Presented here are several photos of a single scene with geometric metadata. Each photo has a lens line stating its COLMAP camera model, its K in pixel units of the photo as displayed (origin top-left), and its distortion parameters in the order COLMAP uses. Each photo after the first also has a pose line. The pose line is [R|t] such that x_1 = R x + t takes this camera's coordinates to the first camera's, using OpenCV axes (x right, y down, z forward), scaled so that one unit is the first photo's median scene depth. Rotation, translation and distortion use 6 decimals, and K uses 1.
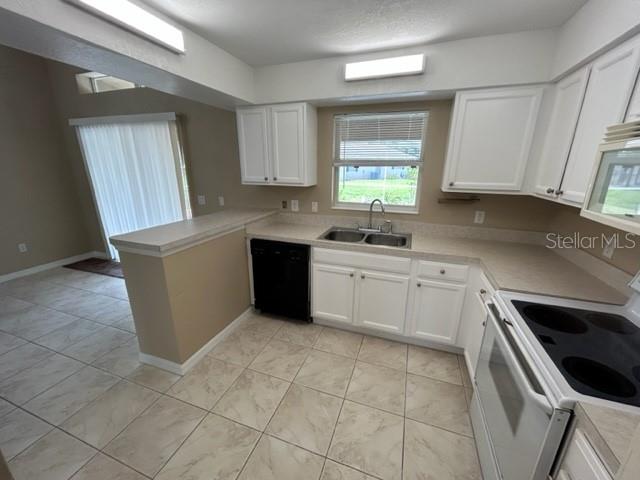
lens RADIAL K [[258.2, 0, 321.5], [0, 258.2, 240.8], [0, 0, 1]] dist [0.000263, -0.000049]
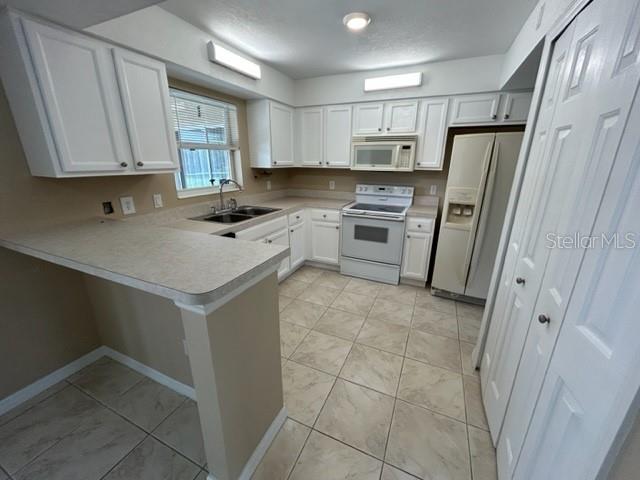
lens RADIAL K [[258.7, 0, 321.0], [0, 258.7, 239.7], [0, 0, 1]] dist [0.000647, 0.000024]
pose [[0.083851, -0.303594, 0.949105, -0.919528], [0.273863, 0.922803, 0.270986, -0.124411], [-0.958106, 0.237202, 0.160522, 0.541339]]
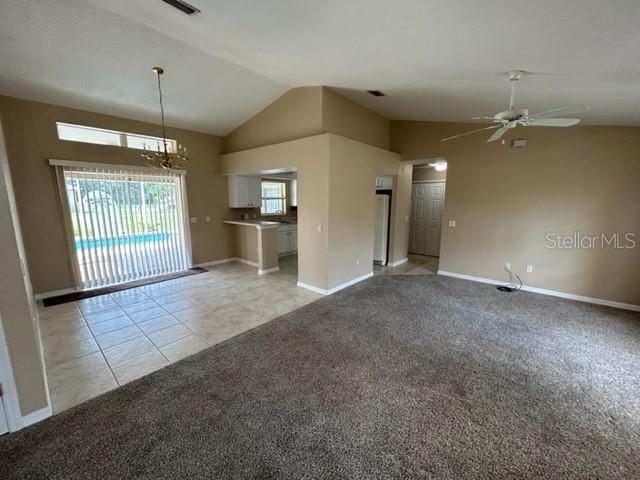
lens RADIAL K [[256.9, 0, 320.5], [0, 256.9, 242.6], [0, 0, 1]] dist [0.001121, 0.000176]
pose [[0.371716, -0.165527, 0.913470, -2.465970], [0.258601, 0.963491, 0.069359, 0.117458], [-0.891601, 0.210443, 0.400951, -0.538840]]
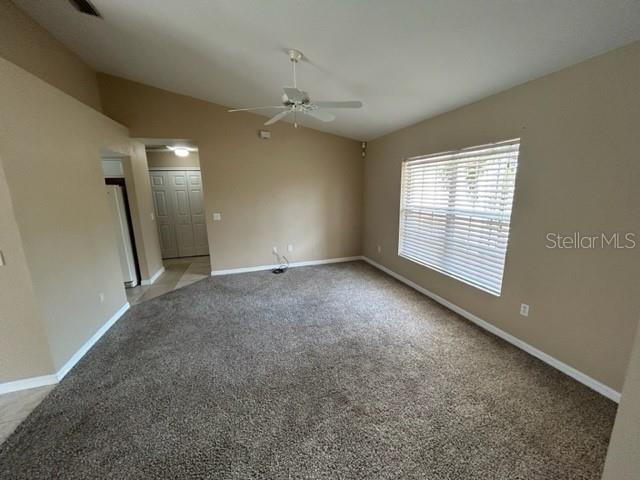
lens RADIAL K [[258.2, 0, 321.5], [0, 258.2, 240.8], [0, 0, 1]] dist [0.000263, -0.000049]
pose [[-0.592664, -0.157937, 0.789814, -2.076374], [0.243365, 0.899642, 0.362516, 0.047987], [-0.767804, 0.407064, -0.494749, -0.257507]]
